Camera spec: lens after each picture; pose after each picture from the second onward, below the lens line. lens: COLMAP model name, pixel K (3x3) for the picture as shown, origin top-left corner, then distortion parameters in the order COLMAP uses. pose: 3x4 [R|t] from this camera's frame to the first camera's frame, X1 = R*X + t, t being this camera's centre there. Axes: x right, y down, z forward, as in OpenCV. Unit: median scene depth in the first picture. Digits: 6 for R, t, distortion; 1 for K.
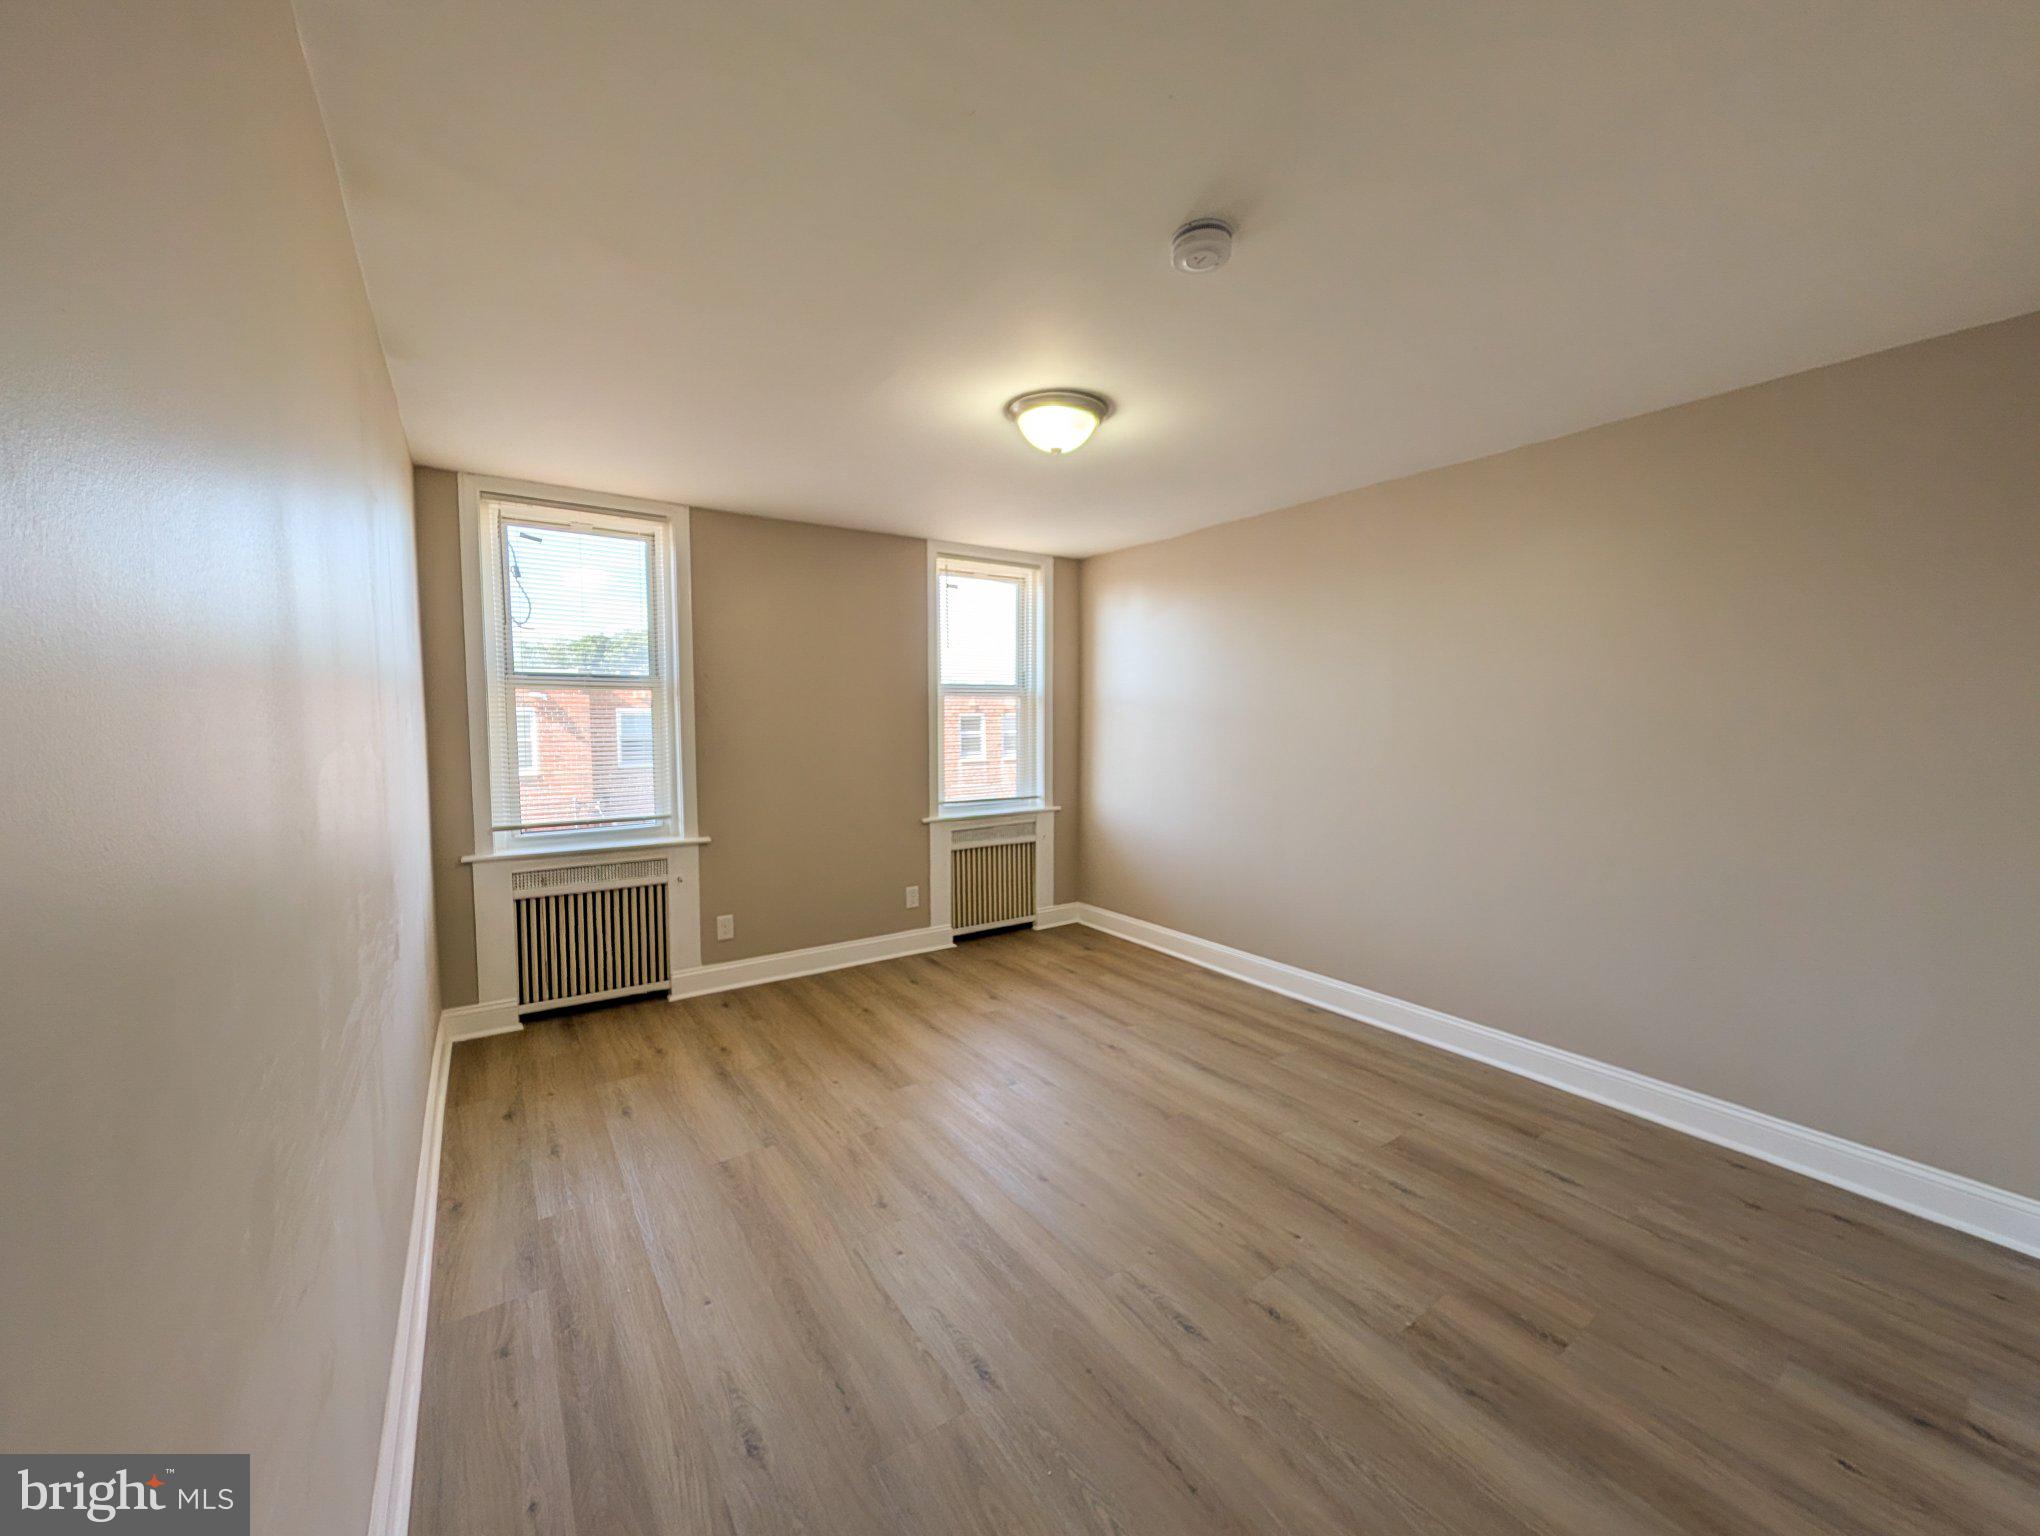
lens RADIAL K [[784.3, 0, 1020.0], [0, 784.3, 768.0], [0, 0, 1]] dist [0.004799, -0.000296]
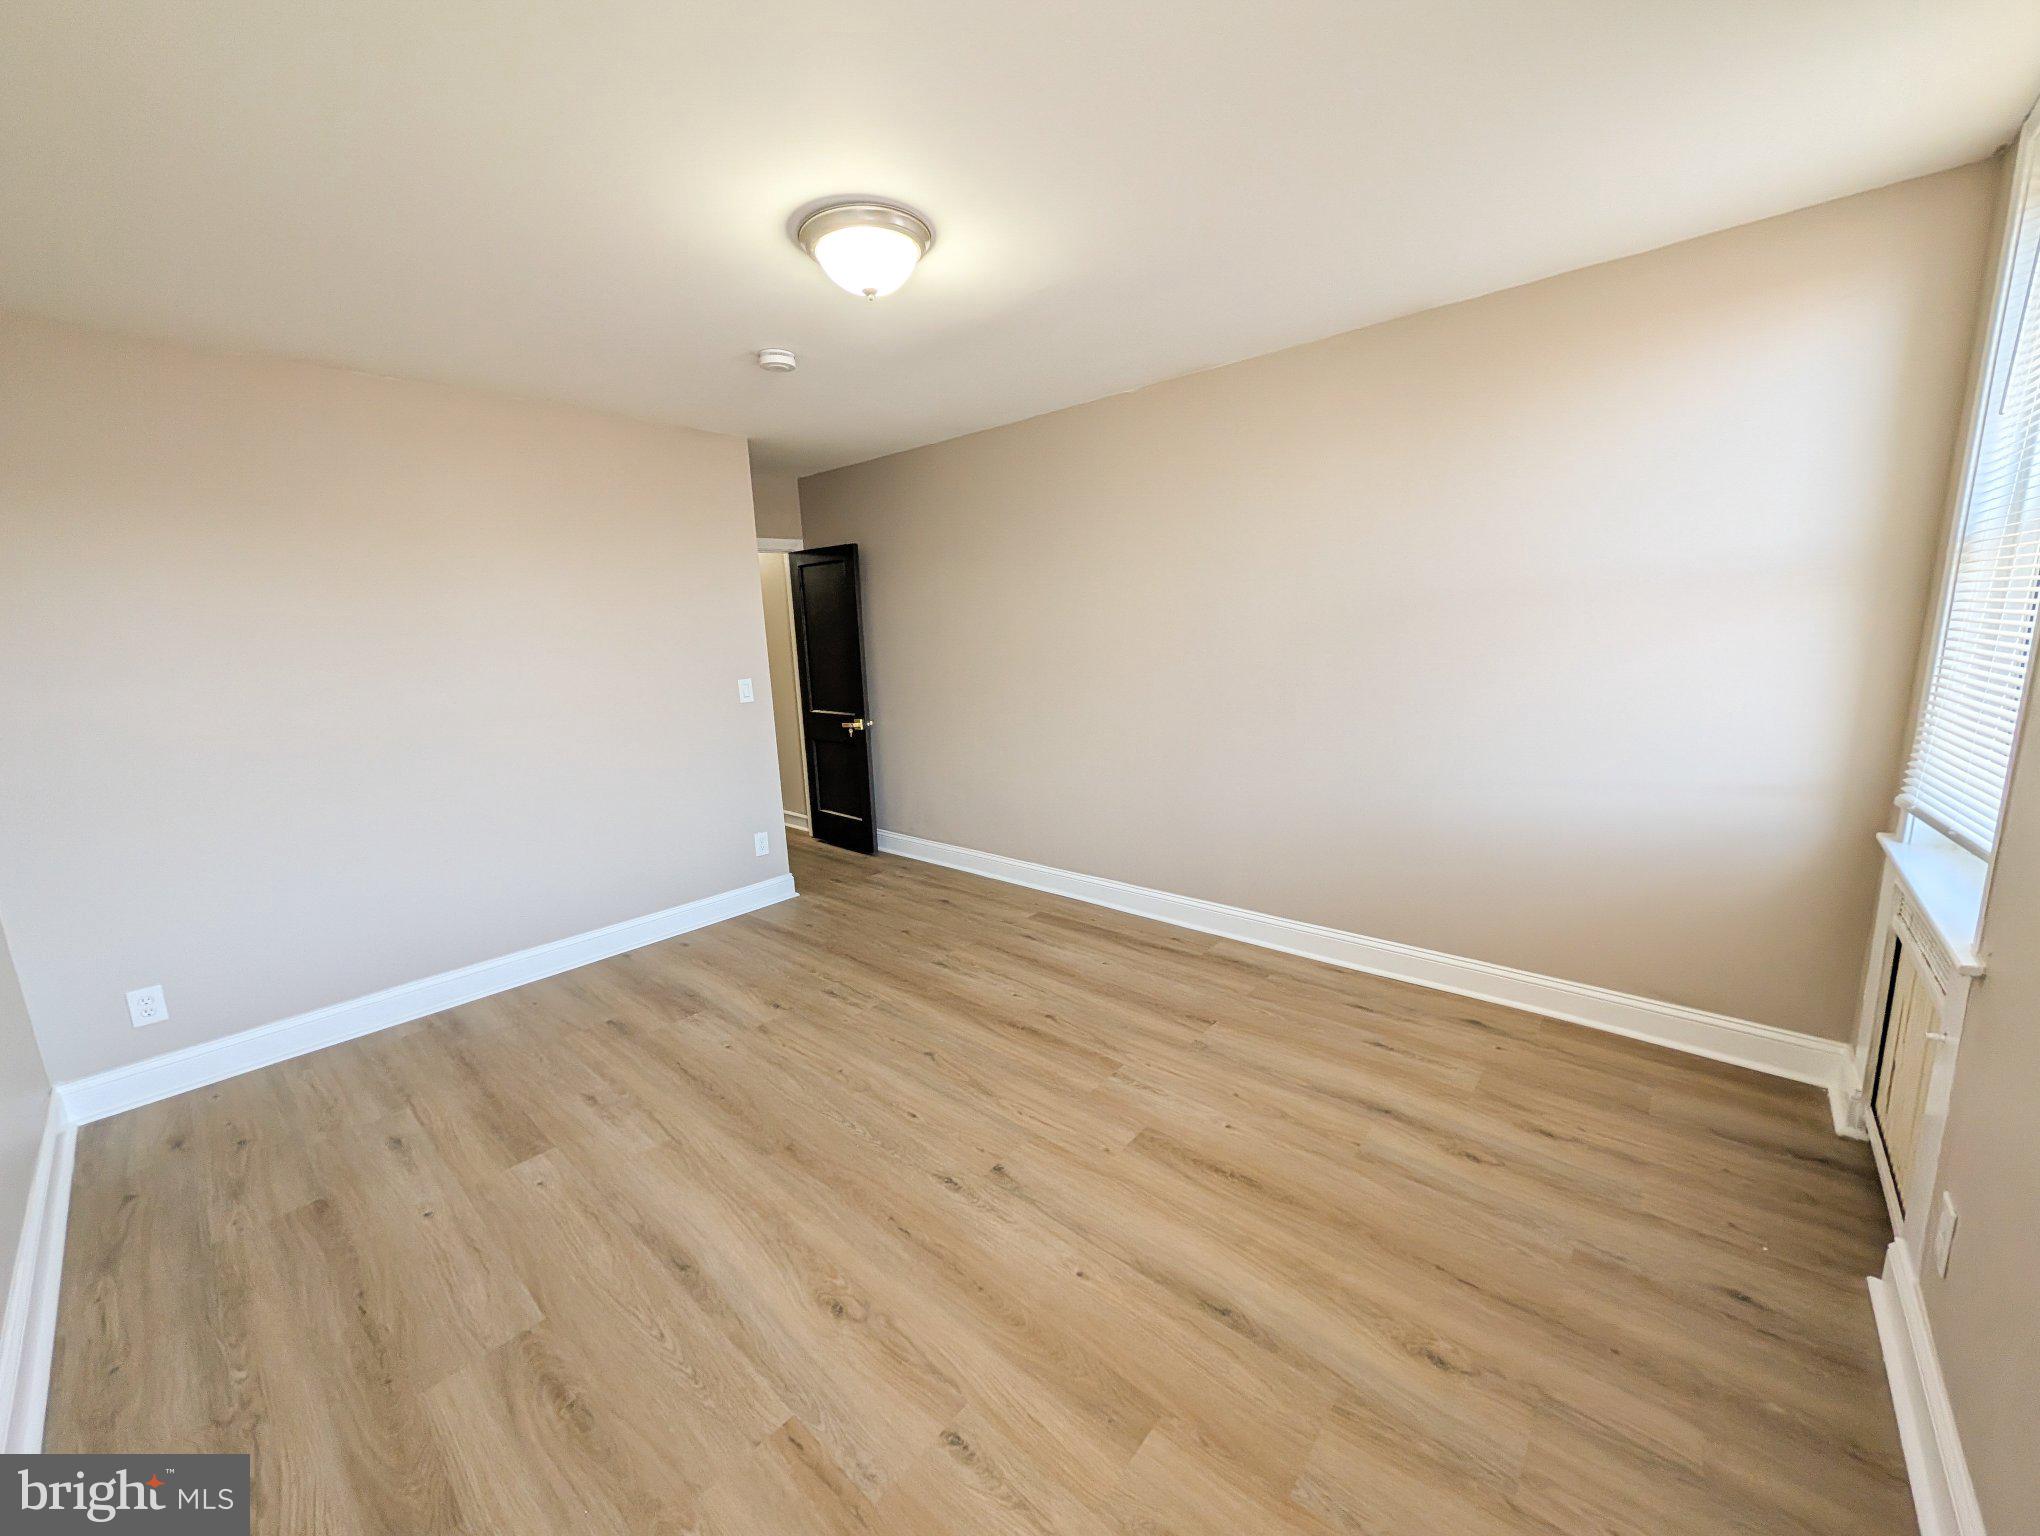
lens RADIAL K [[784.3, 0, 1020.0], [0, 784.3, 768.0], [0, 0, 1]] dist [0.004799, -0.000296]
pose [[-0.968880, 0.081763, -0.233639, 0.103097], [0.023946, 0.970405, 0.240294, -0.112634], [0.246372, 0.227221, -0.942163, 1.577020]]
